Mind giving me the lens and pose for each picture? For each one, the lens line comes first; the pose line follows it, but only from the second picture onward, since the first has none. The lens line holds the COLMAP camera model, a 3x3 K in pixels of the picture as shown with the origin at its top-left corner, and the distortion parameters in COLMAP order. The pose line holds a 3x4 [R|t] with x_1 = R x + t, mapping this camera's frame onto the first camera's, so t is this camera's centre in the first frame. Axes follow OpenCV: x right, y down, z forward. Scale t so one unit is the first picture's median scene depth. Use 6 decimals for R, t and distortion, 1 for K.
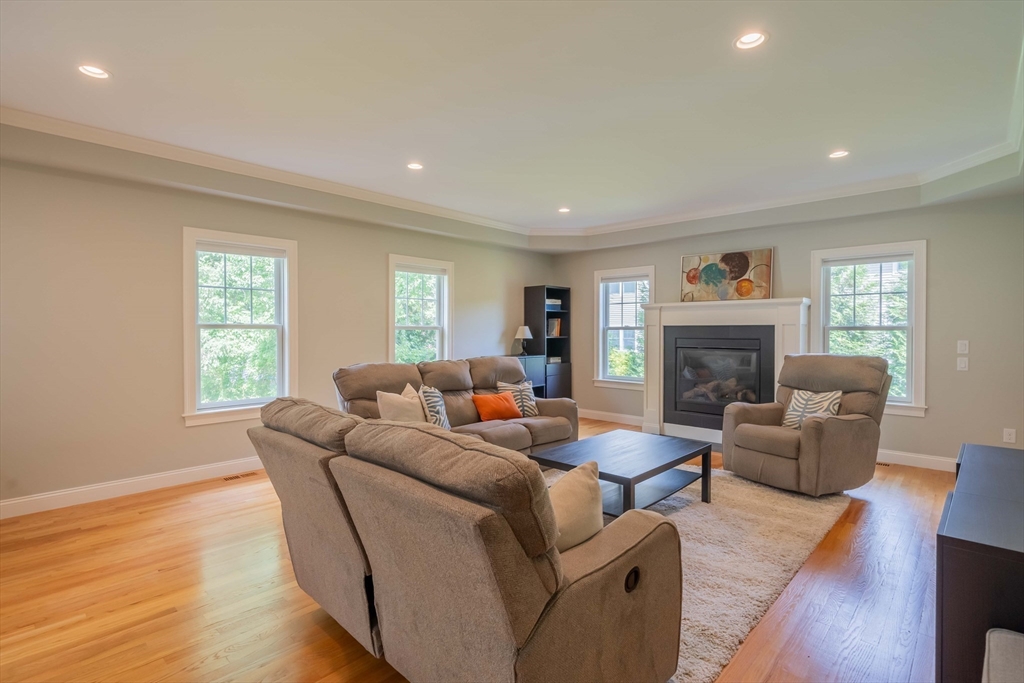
lens RADIAL K [[470.1, 0, 512.8], [0, 470.1, 337.0], [0, 0, 1]] dist [-0.003665, -0.000178]
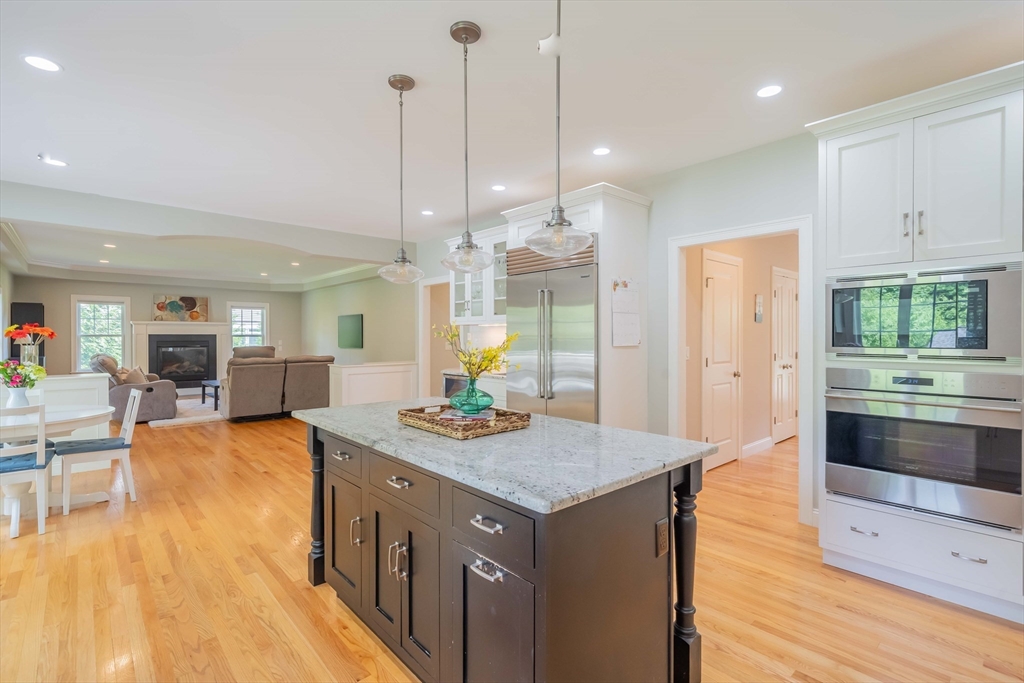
lens RADIAL K [[470.1, 0, 512.9], [0, 470.1, 342.8], [0, 0, 1]] dist [-0.003665, -0.000178]
pose [[0.107520, -0.015505, 0.994082, -1.293357], [0.014201, 0.999800, 0.014058, 0.001759], [-0.994101, 0.012605, 0.107719, -0.533180]]
